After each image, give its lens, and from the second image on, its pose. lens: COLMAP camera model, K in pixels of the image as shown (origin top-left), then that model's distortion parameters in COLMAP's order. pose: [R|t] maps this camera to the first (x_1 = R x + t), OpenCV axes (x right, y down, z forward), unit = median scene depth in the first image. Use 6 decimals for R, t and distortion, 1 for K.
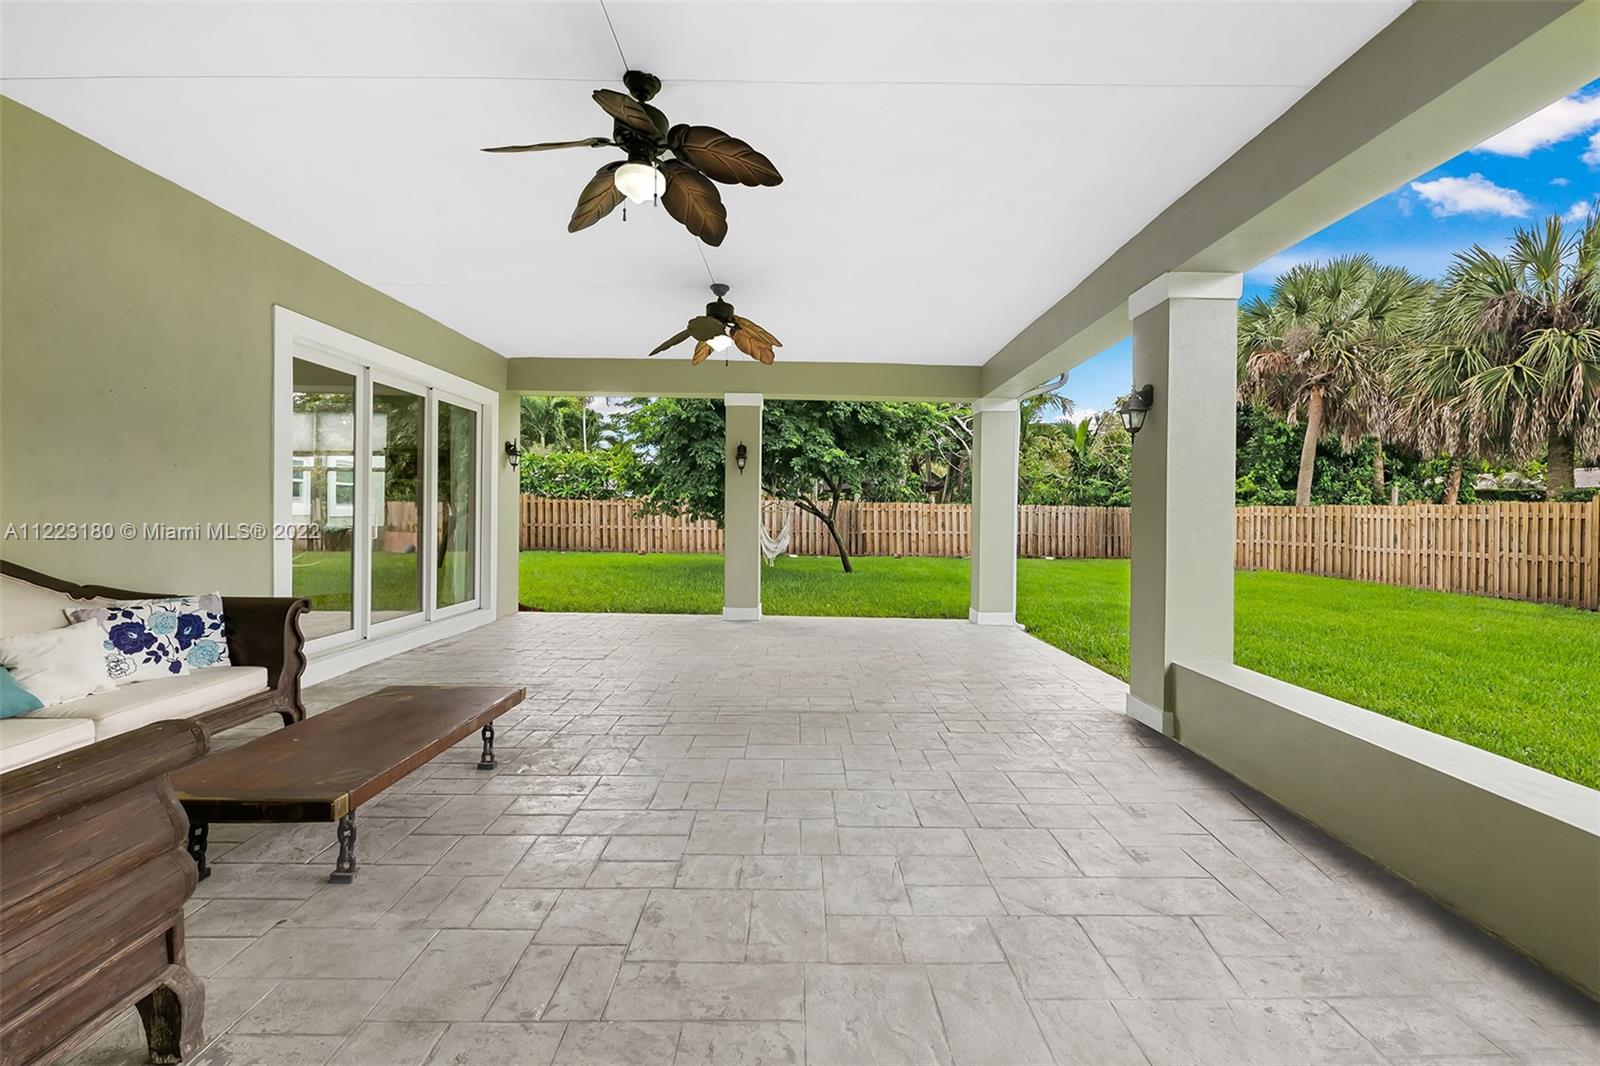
lens RADIAL K [[660.3, 0, 800.1], [0, 660.3, 517.9], [0, 0, 1]] dist [0.004528, -0.005168]
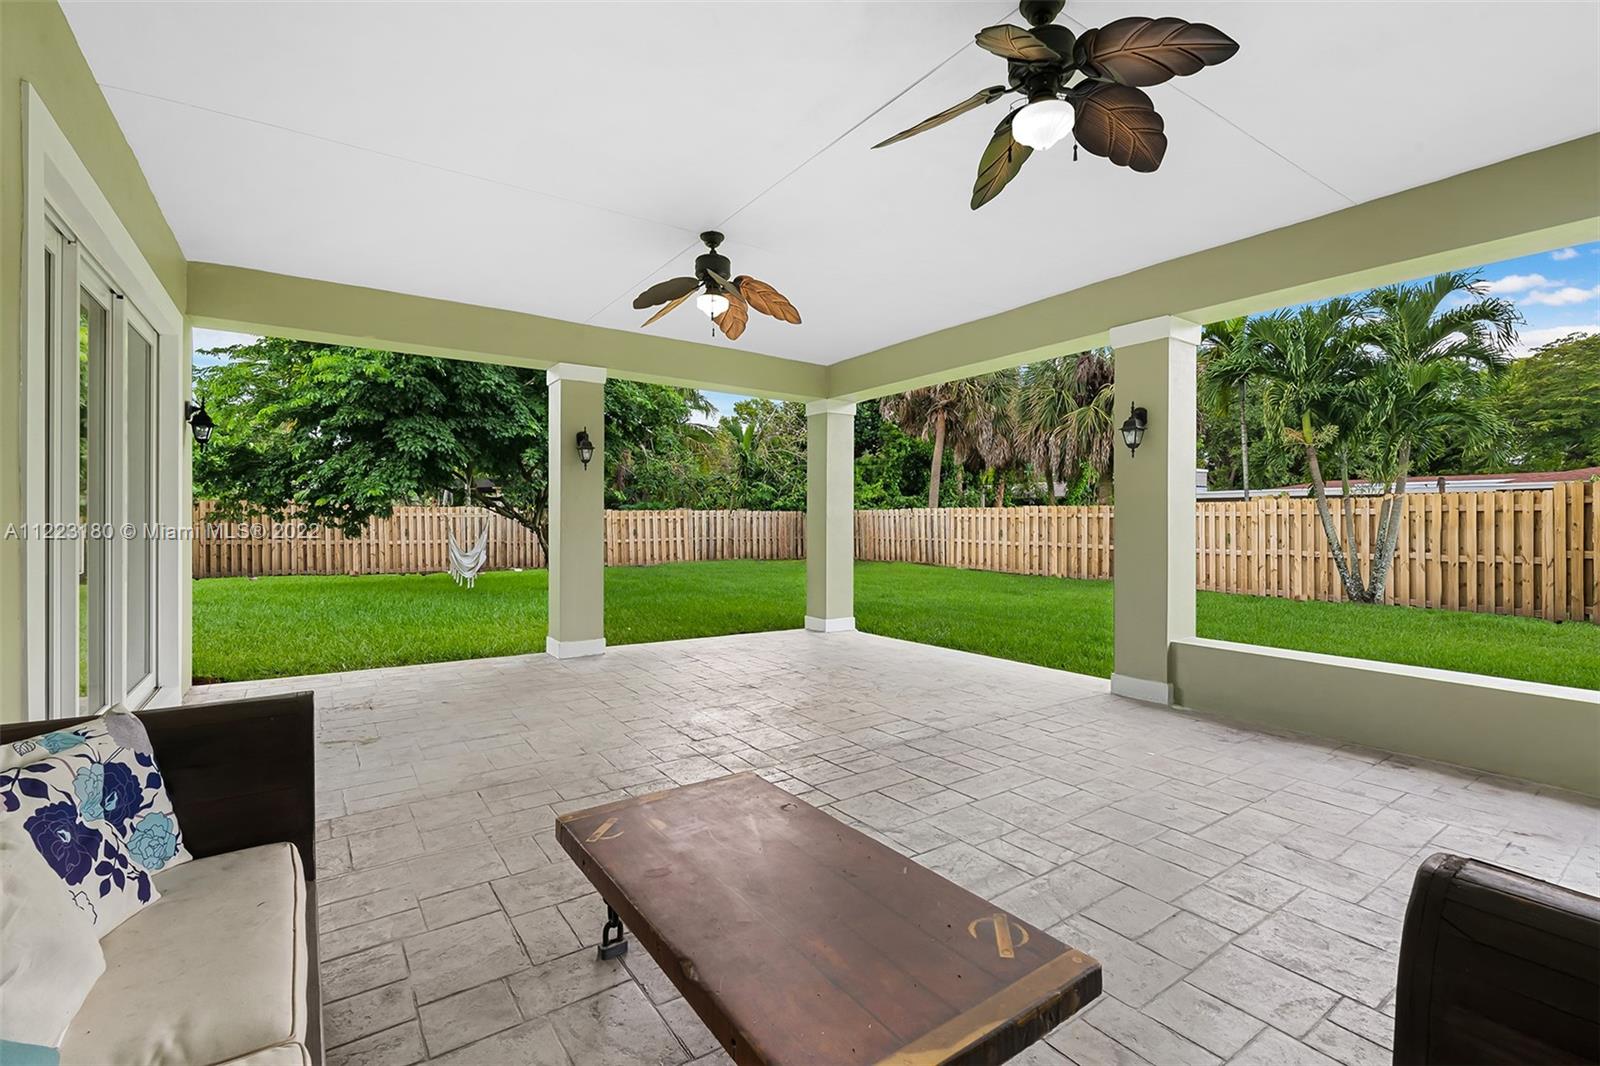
lens RADIAL K [[717.4, 0, 827.4], [0, 717.4, 515.4], [0, 0, 1]] dist [0.012060, -0.000014]
pose [[0.815093, -0.003819, 0.579318, -0.313208], [0.009655, 0.999929, -0.006993, -0.002229], [-0.579250, 0.011293, 0.815072, 0.134154]]
